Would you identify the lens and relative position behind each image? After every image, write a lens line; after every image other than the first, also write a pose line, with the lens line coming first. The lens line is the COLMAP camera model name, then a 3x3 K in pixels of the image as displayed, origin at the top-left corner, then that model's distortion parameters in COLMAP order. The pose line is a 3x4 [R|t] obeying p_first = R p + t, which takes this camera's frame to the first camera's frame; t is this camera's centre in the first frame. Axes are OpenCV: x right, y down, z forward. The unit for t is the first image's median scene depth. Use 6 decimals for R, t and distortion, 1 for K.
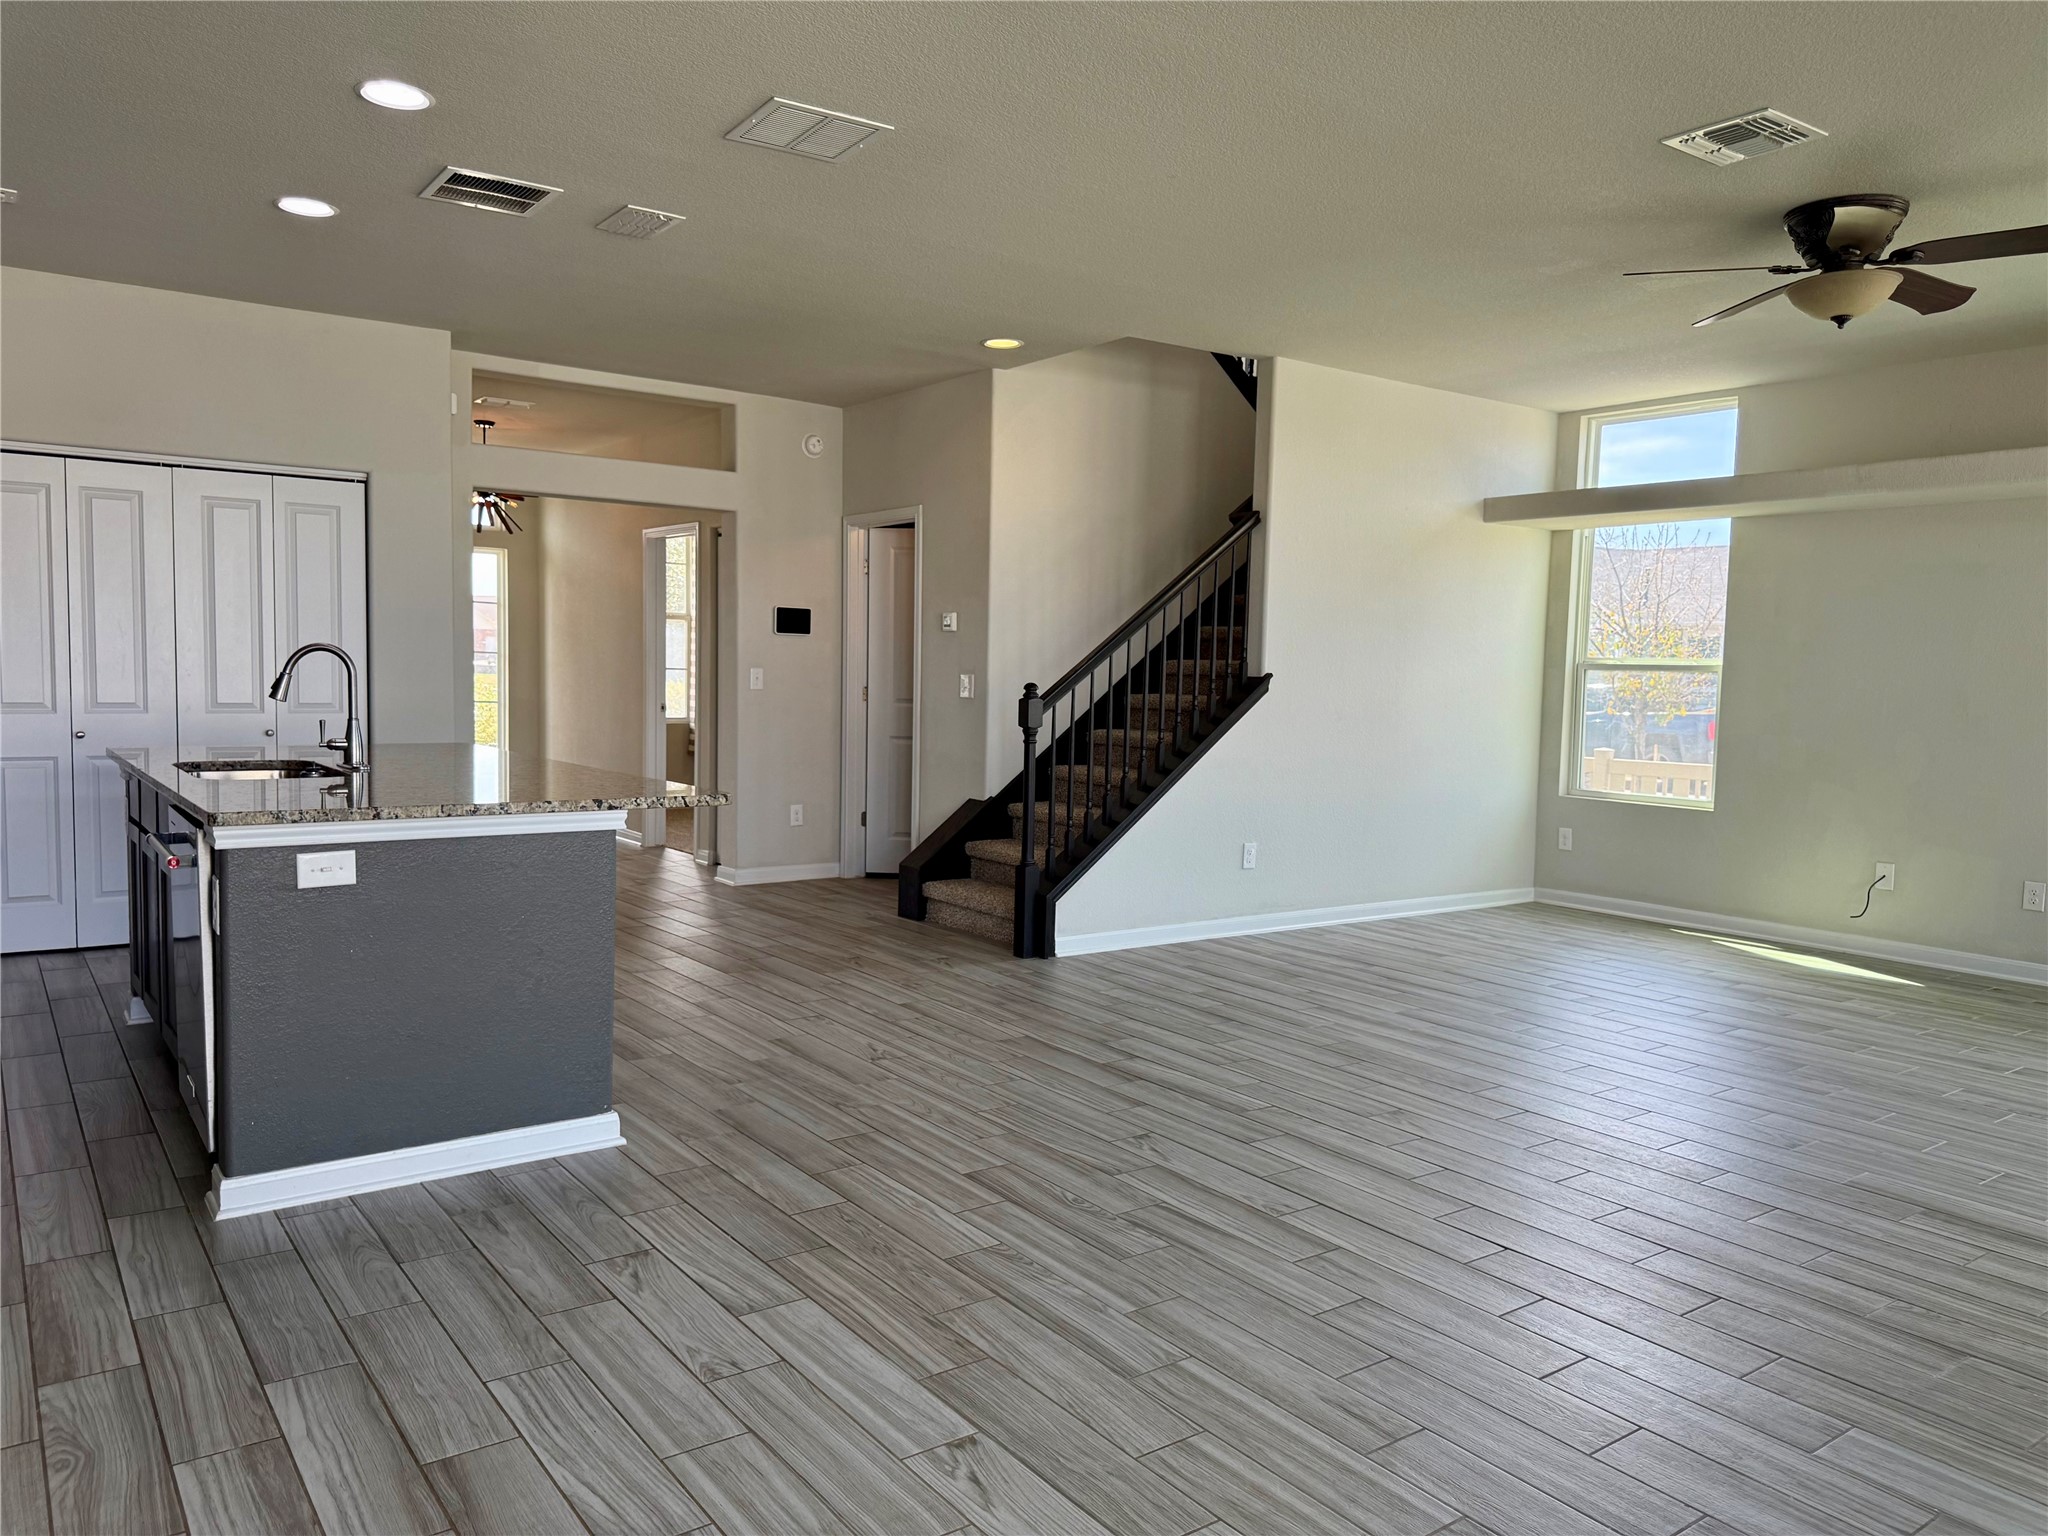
lens RADIAL K [[1427.2, 0, 1007.5], [0, 1427.2, 779.1], [0, 0, 1]] dist [0.000628, -0.004633]
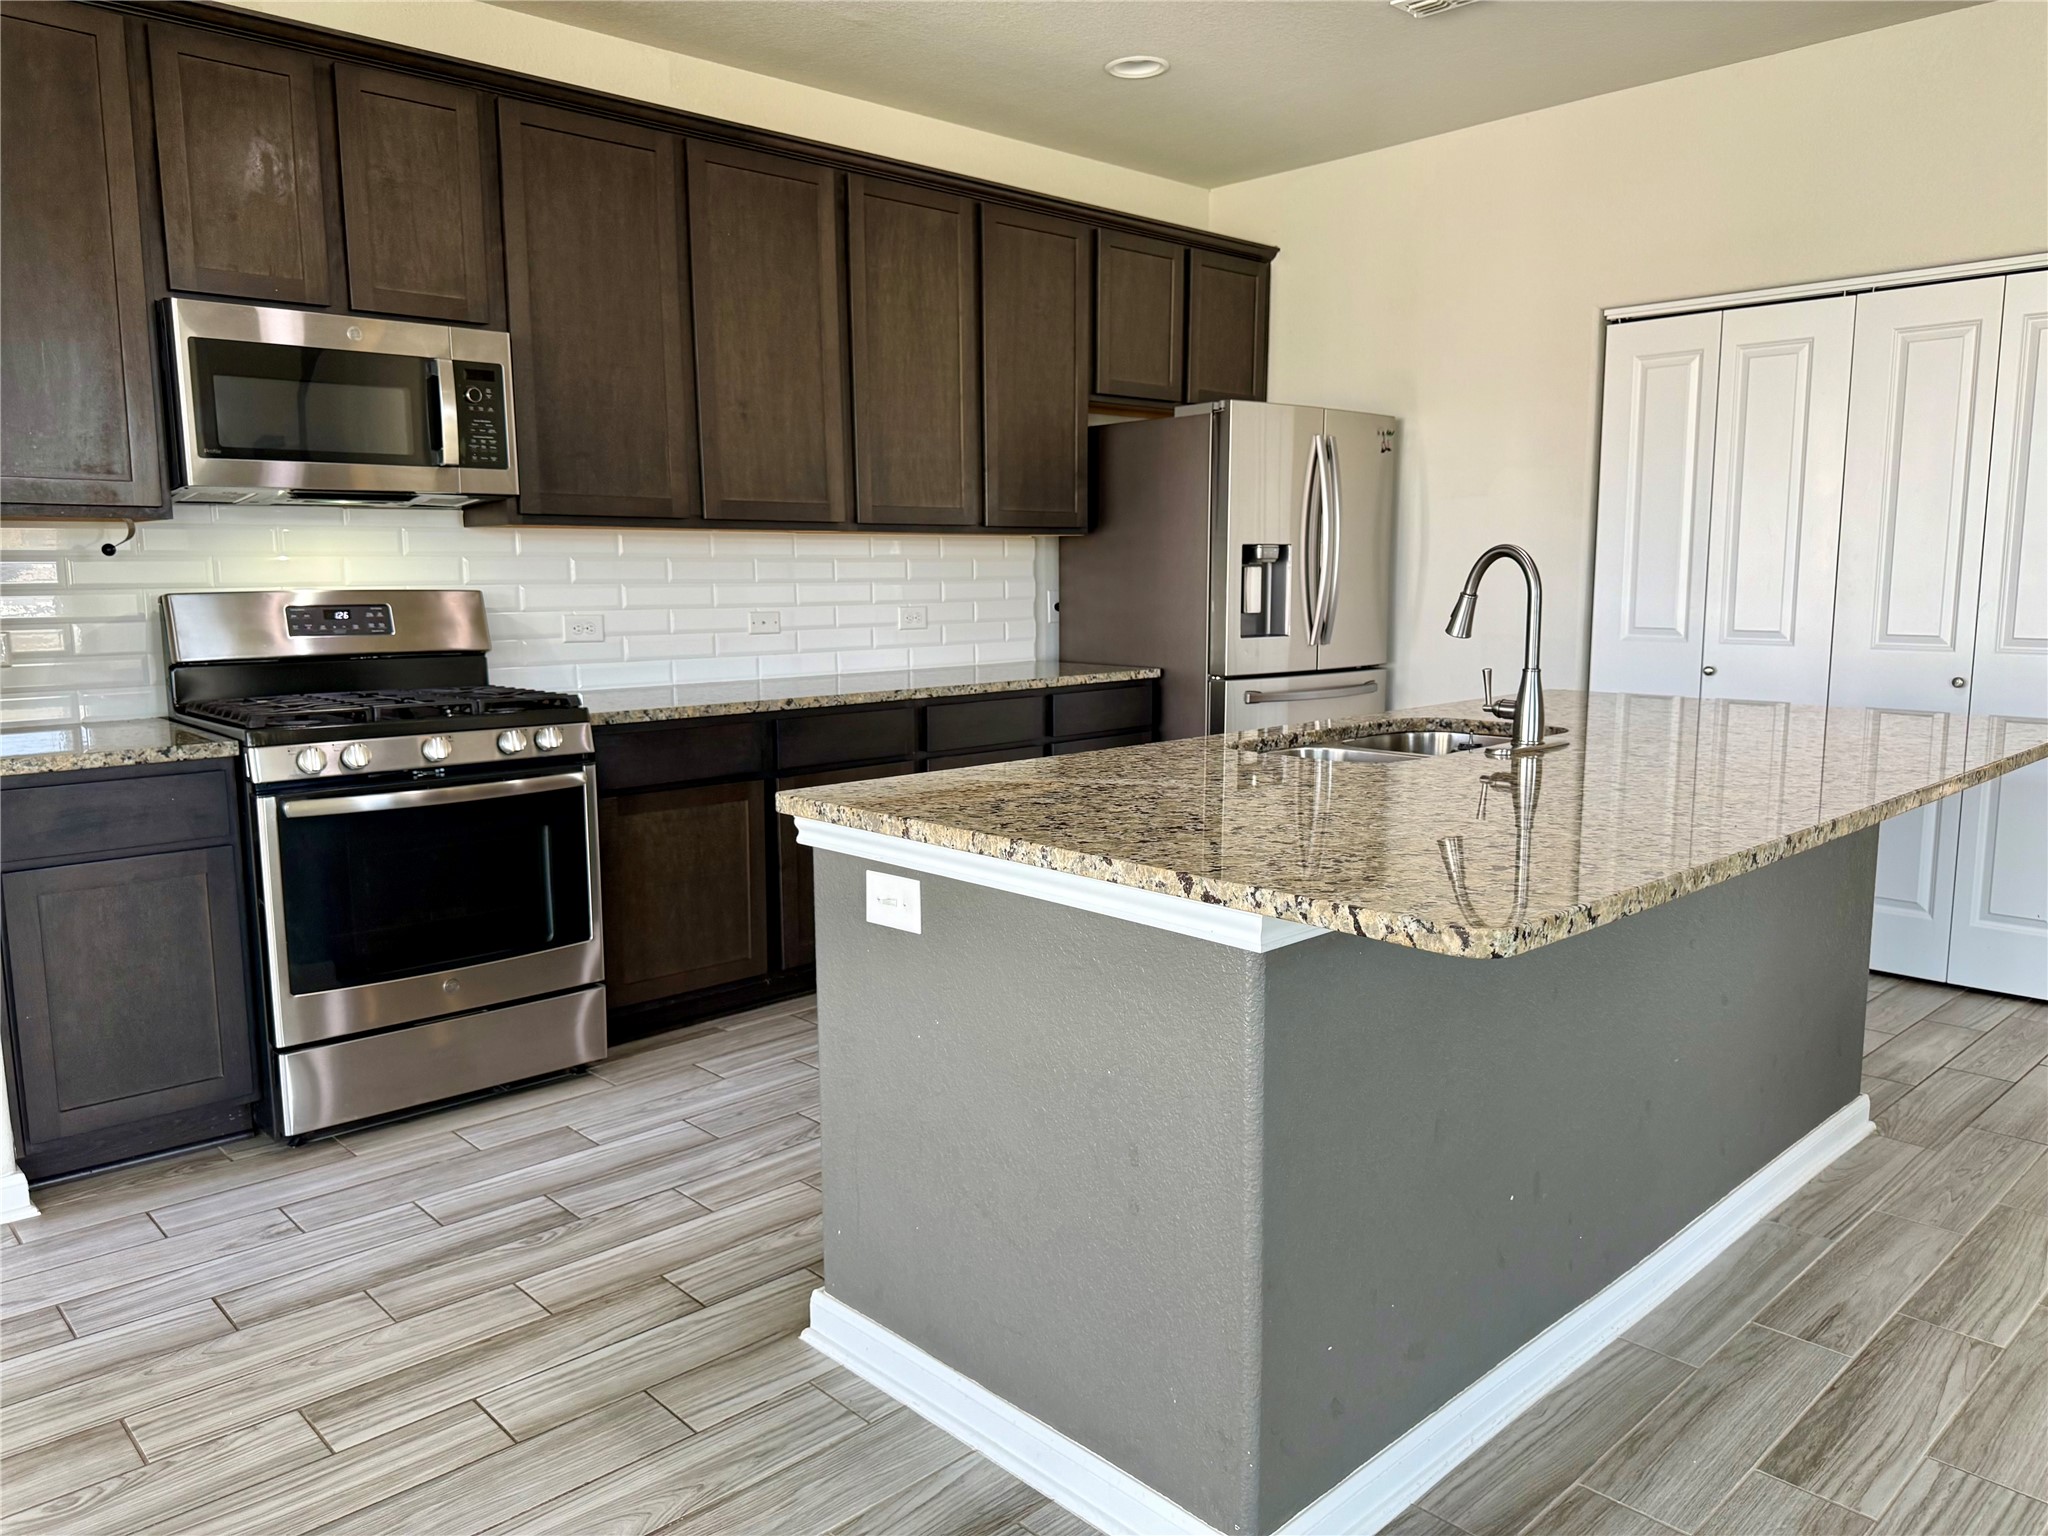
lens RADIAL K [[1453.6, 0, 1050.7], [0, 1453.6, 773.8], [0, 0, 1]] dist [0.081179, -0.126237]
pose [[0.137052, 0.117115, -0.983616, 0.126943], [-0.067685, 0.991773, 0.108655, -0.051962], [0.988249, 0.051685, 0.143851, 0.714590]]
